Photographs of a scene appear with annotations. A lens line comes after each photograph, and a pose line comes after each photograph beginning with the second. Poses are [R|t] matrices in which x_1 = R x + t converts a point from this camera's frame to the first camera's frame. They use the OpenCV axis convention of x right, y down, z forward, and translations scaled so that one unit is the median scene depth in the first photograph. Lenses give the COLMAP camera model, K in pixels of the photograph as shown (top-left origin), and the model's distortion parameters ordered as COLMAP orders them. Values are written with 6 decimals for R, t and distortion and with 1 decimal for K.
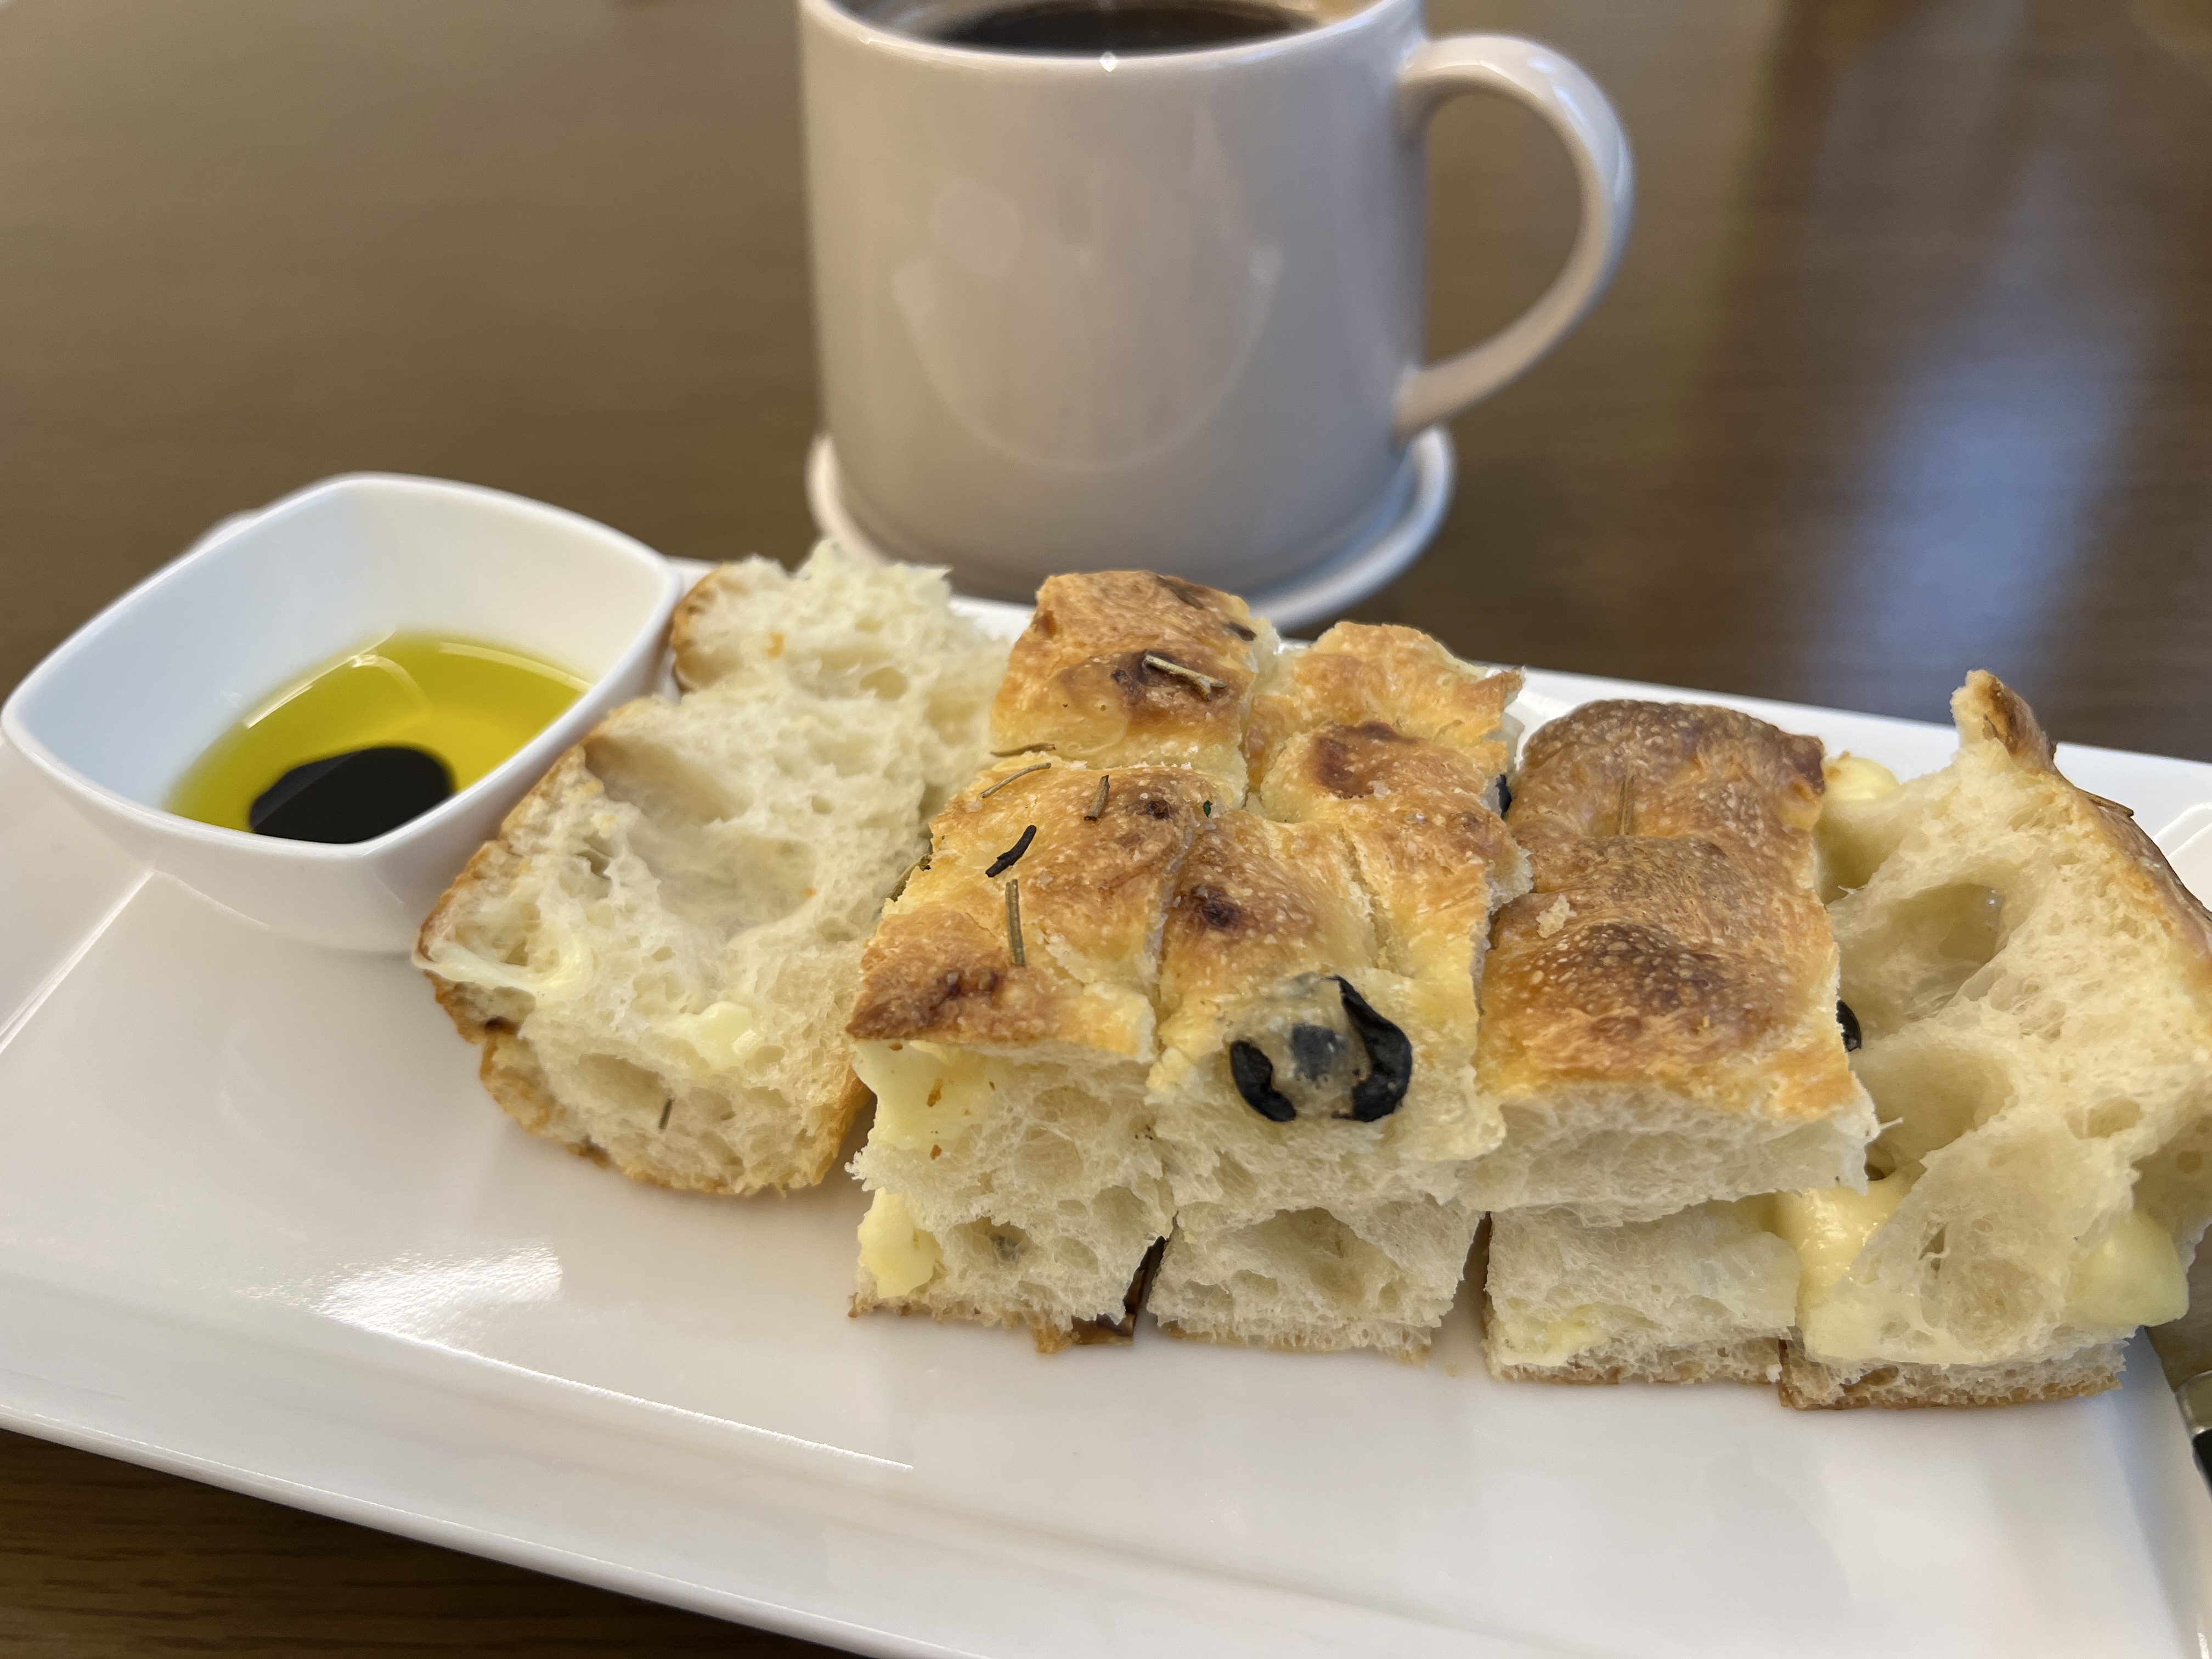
lens RADIAL K [[1746.9, 0, 1108.9], [0, 1746.9, 899.4], [0, 0, 1]] dist [0.001252, -0.027783]
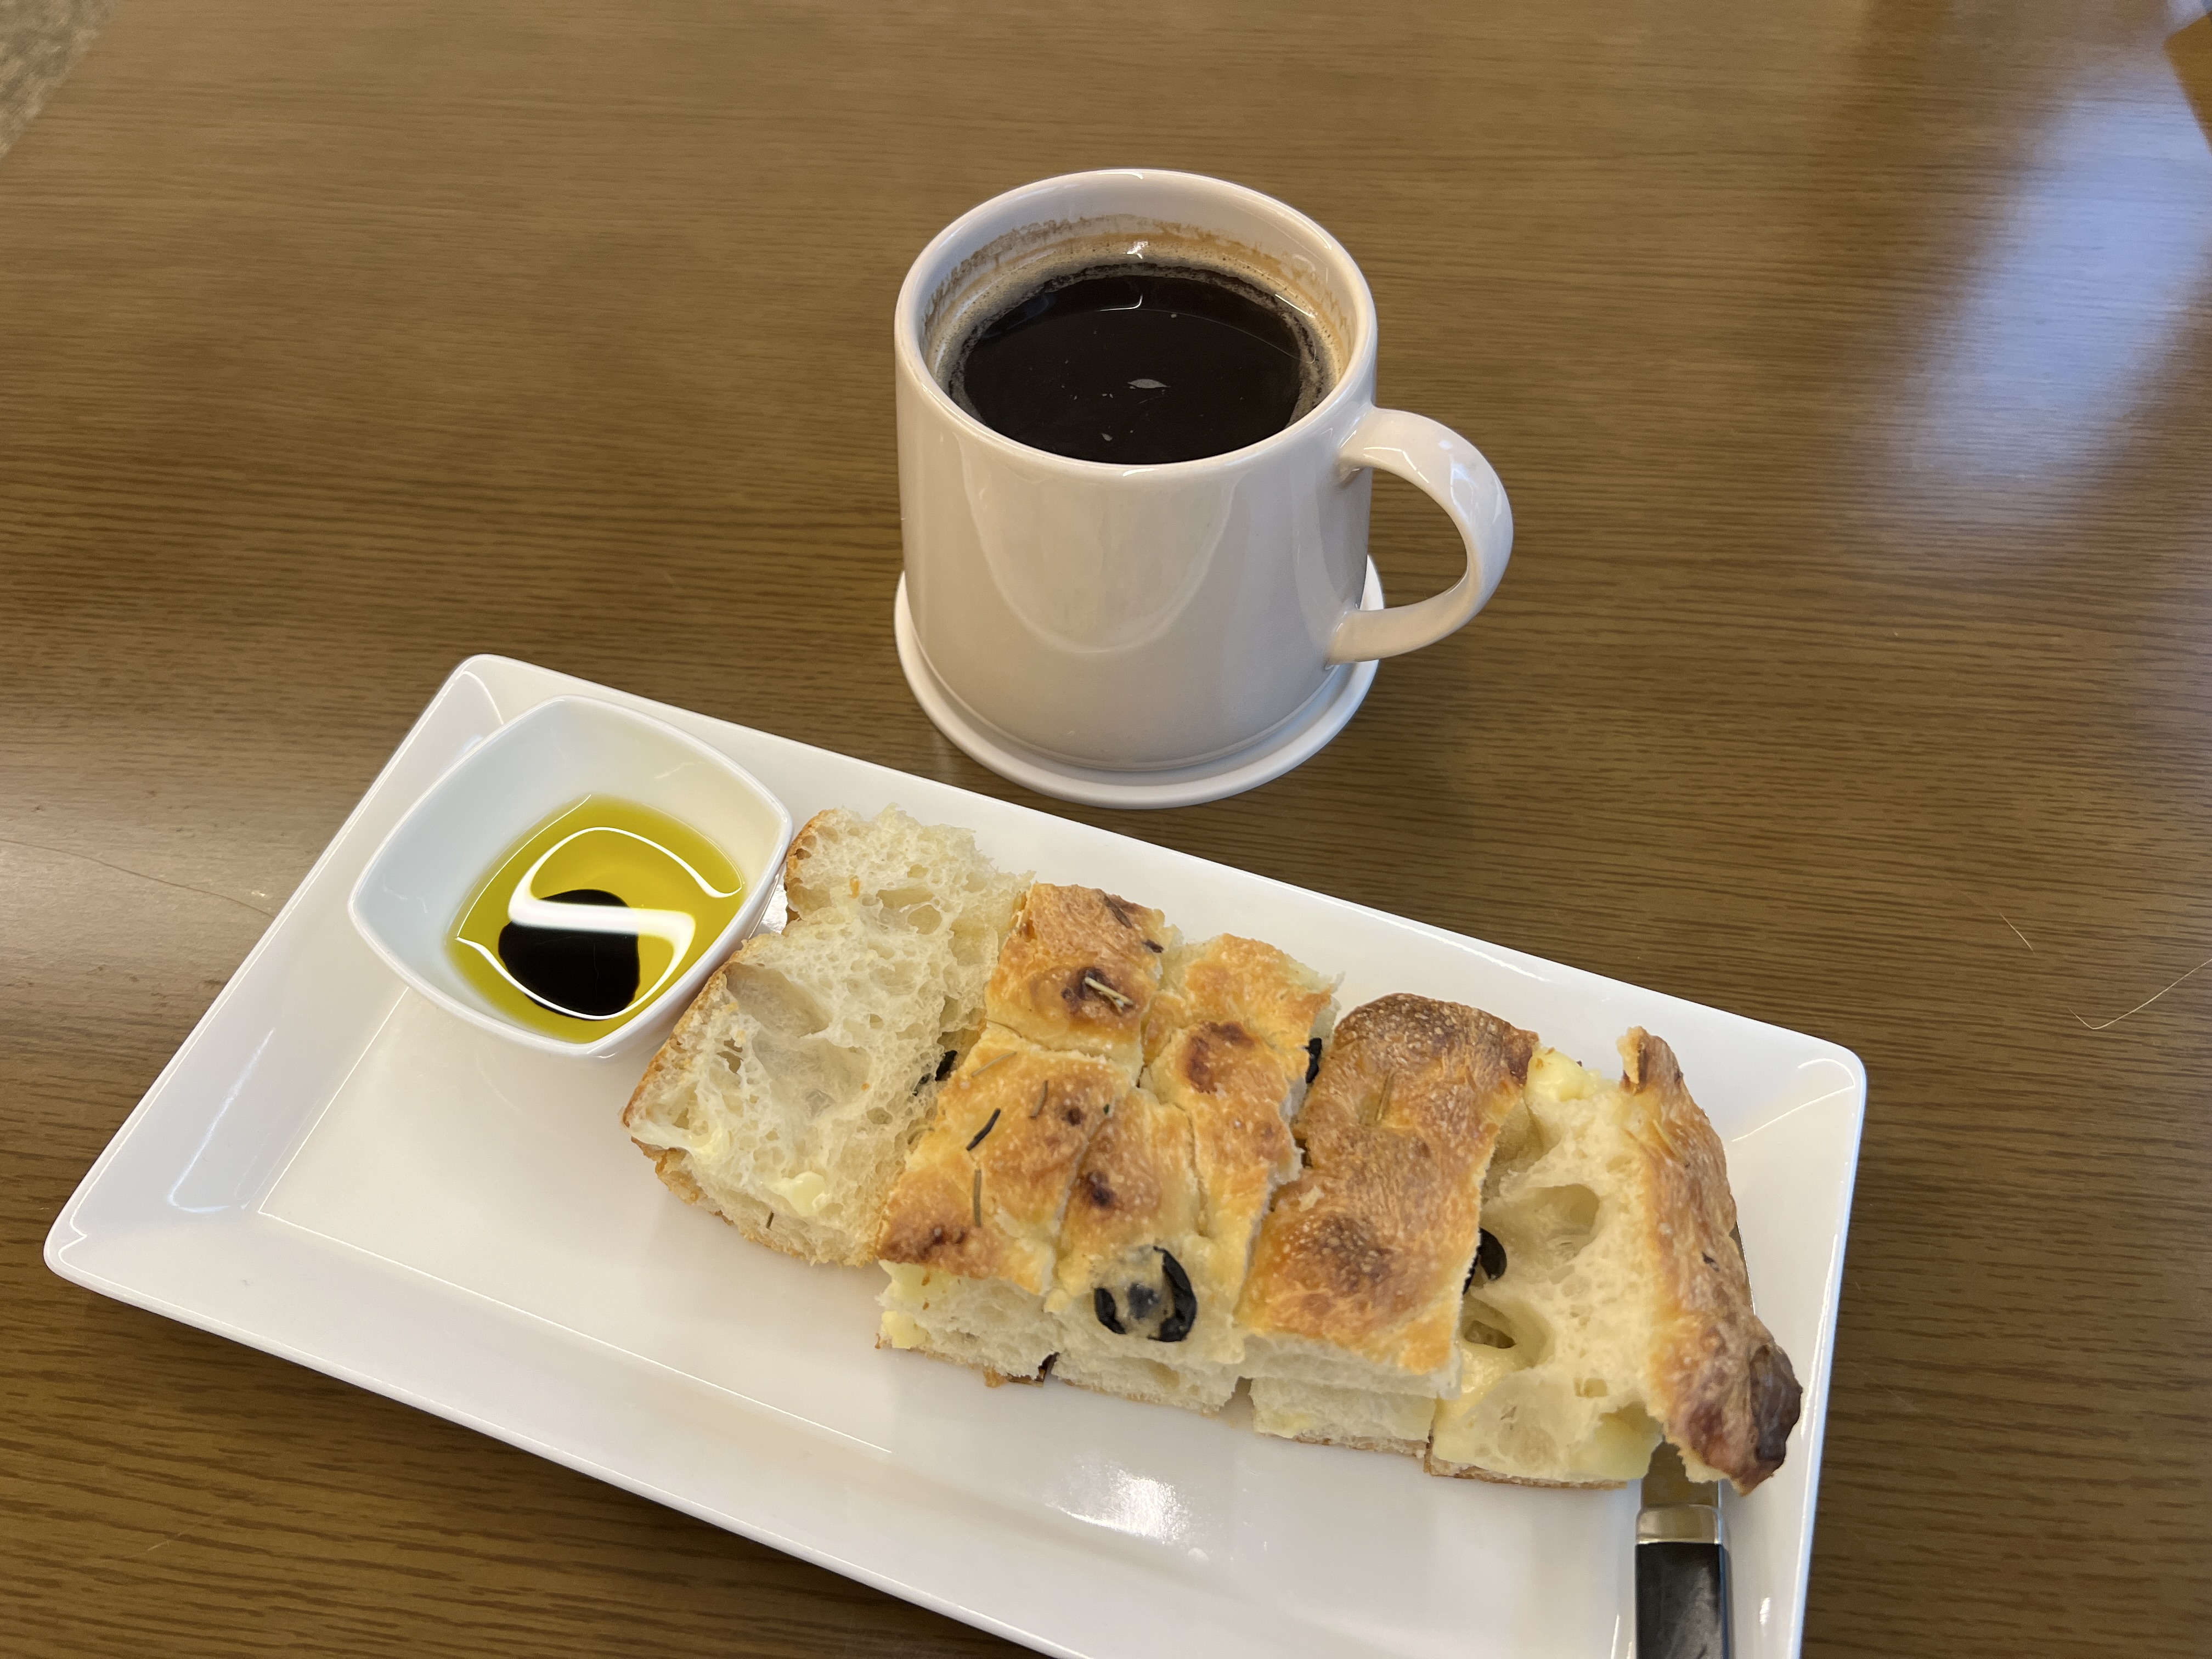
lens RADIAL K [[1746.9, 0, 1108.3], [0, 1746.9, 813.5], [0, 0, 1]] dist [0.001252, -0.027783]
pose [[0.995138, 0.088306, -0.043615, 0.101531], [-0.077422, 0.975106, 0.207782, -0.638629], [0.060878, -0.203395, 0.977202, -0.515977]]
